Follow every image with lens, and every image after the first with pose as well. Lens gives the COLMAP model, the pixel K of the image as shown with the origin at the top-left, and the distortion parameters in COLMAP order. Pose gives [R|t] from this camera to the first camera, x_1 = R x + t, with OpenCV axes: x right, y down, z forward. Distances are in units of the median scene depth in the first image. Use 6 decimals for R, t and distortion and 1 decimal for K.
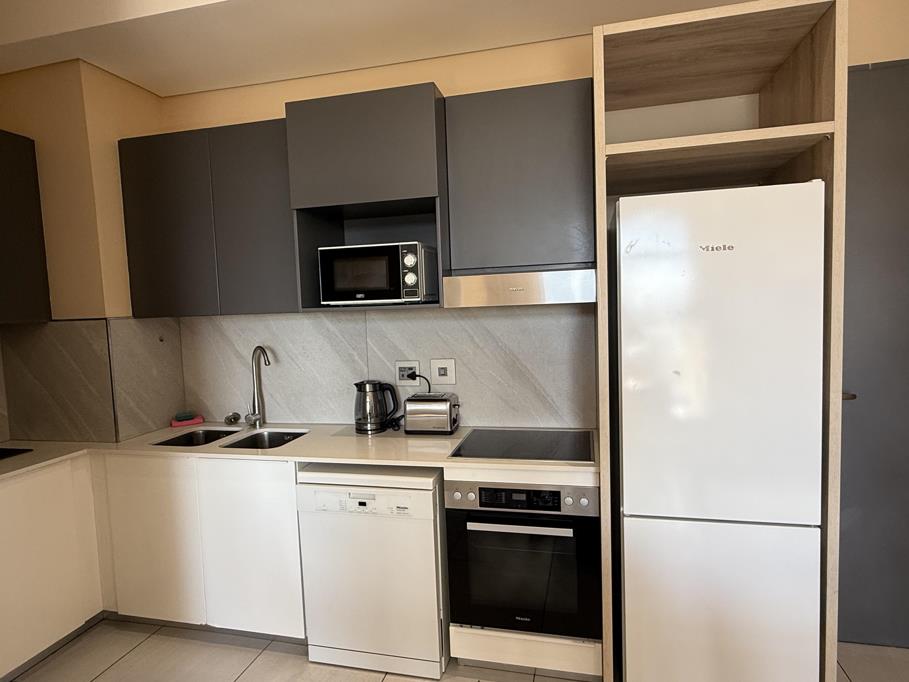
lens RADIAL K [[539.6, 0, 452.4], [0, 539.6, 335.1], [0, 0, 1]] dist [-0.015481, 0.000187]
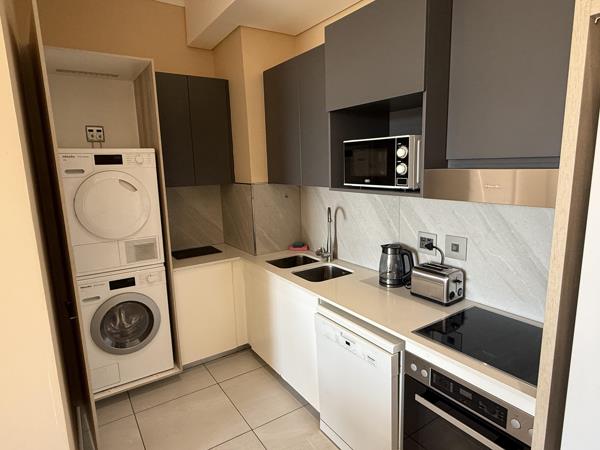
lens RADIAL K [[356.2, 0, 299.2], [0, 356.2, 222.0], [0, 0, 1]] dist [-0.015481, 0.000187]
pose [[0.727122, 0.127723, -0.674522, 0.245059], [-0.034111, 0.988049, 0.150319, -0.086561], [0.685660, -0.086292, 0.722789, 0.270721]]
